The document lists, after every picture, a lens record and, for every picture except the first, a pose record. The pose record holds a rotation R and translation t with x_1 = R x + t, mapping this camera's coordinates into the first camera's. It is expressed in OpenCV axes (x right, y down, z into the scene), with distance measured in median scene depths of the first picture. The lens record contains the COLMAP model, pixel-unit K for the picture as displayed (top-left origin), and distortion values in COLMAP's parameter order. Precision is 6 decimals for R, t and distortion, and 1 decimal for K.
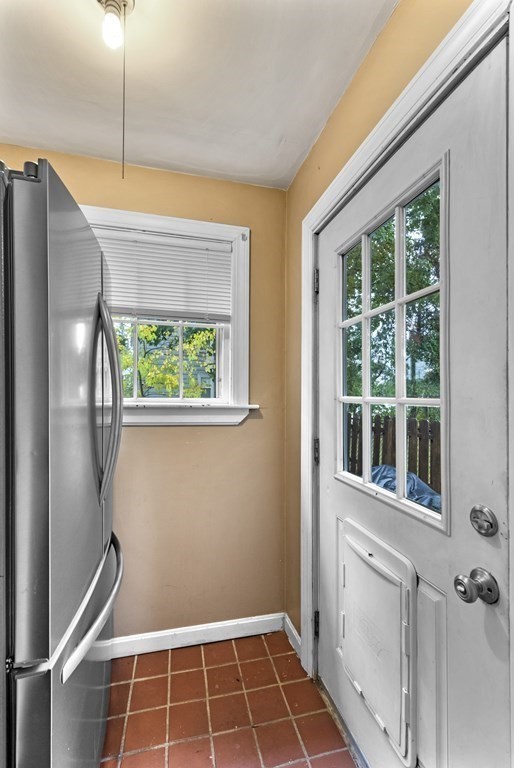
lens RADIAL K [[335.3, 0, 257.0], [0, 335.3, 384.0], [0, 0, 1]] dist [0.002254, 0.000407]
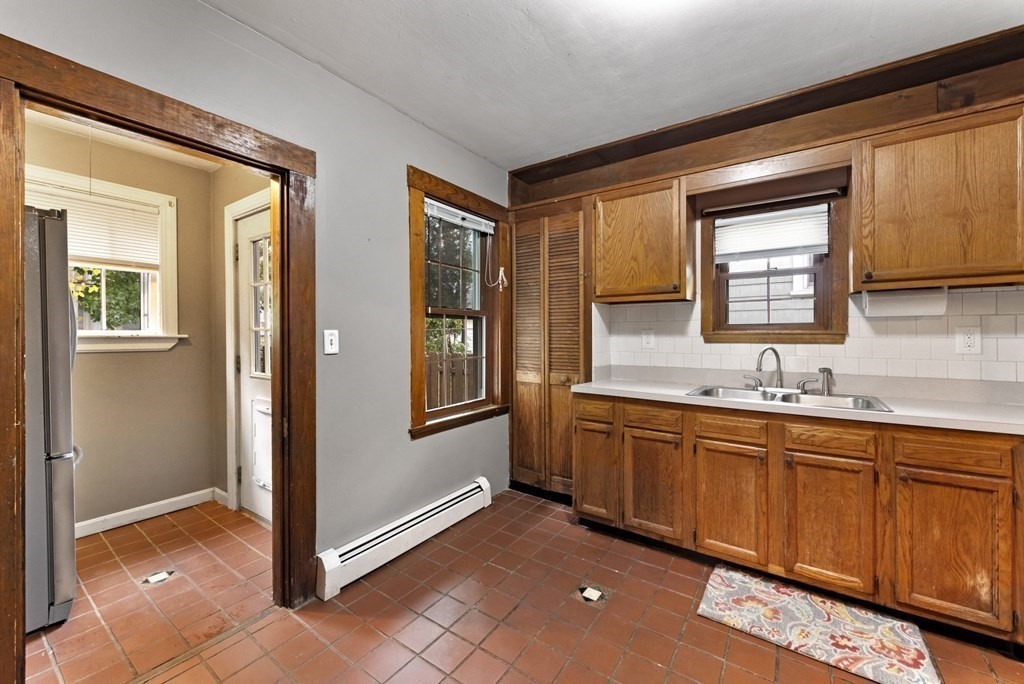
lens RADIAL K [[402.4, 0, 505.4], [0, 402.4, 331.7], [0, 0, 1]] dist [0.000974, -0.000122]
pose [[0.760781, -0.013333, 0.648871, -0.072254], [-0.005494, 0.999621, 0.026982, 0.000392], [-0.648985, -0.024092, 0.760420, -1.023588]]
